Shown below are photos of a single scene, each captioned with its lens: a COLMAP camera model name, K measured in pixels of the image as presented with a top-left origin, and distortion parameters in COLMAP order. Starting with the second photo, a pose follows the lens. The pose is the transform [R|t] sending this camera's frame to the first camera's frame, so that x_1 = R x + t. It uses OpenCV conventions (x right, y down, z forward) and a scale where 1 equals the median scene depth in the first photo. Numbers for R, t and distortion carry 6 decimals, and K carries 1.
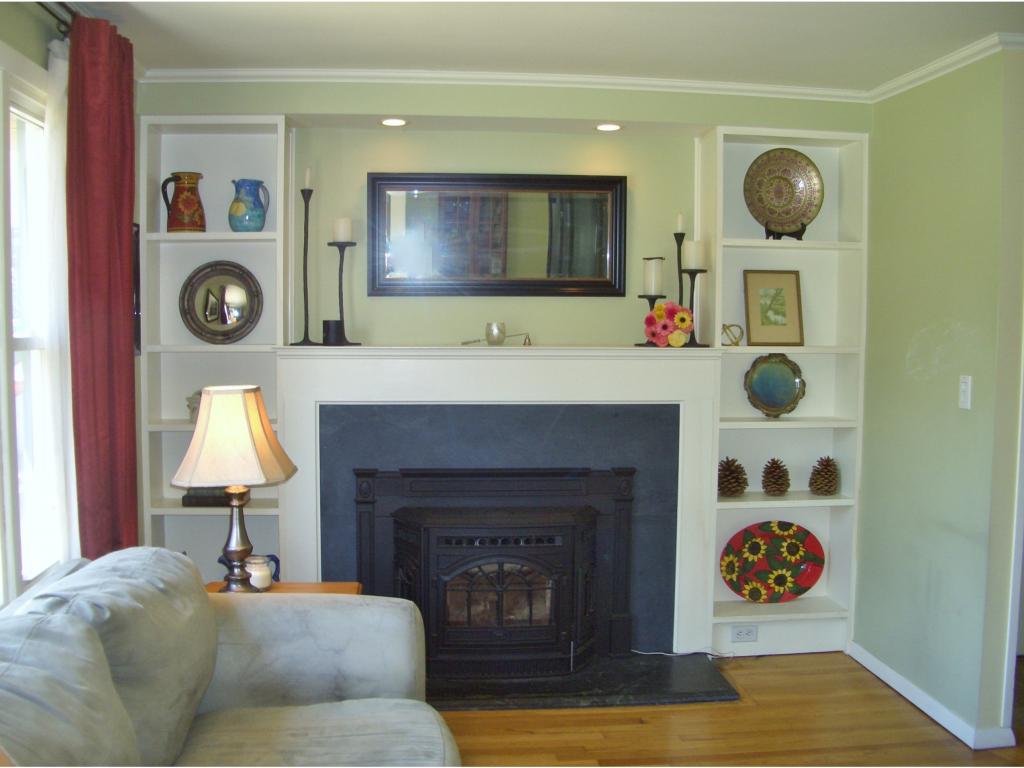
lens RADIAL K [[1062.8, 0, 512.0], [0, 1062.8, 384.0], [0, 0, 1]] dist [-0.206428, 0.169534]
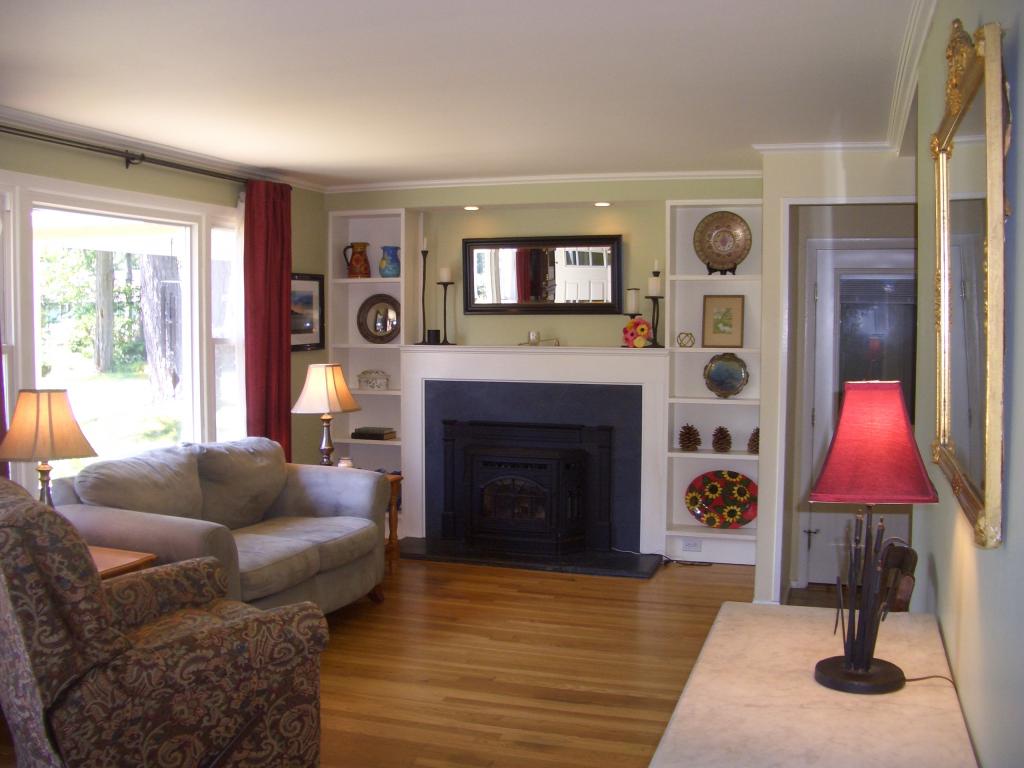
lens RADIAL K [[1062.8, 0, 512.0], [0, 1062.8, 384.0], [0, 0, 1]] dist [-0.206428, 0.169534]
pose [[0.911023, 0.021802, -0.411779, 0.603550], [-0.025423, 0.999671, -0.003319, 0.026376], [0.411571, 0.013493, 0.911278, -0.450729]]
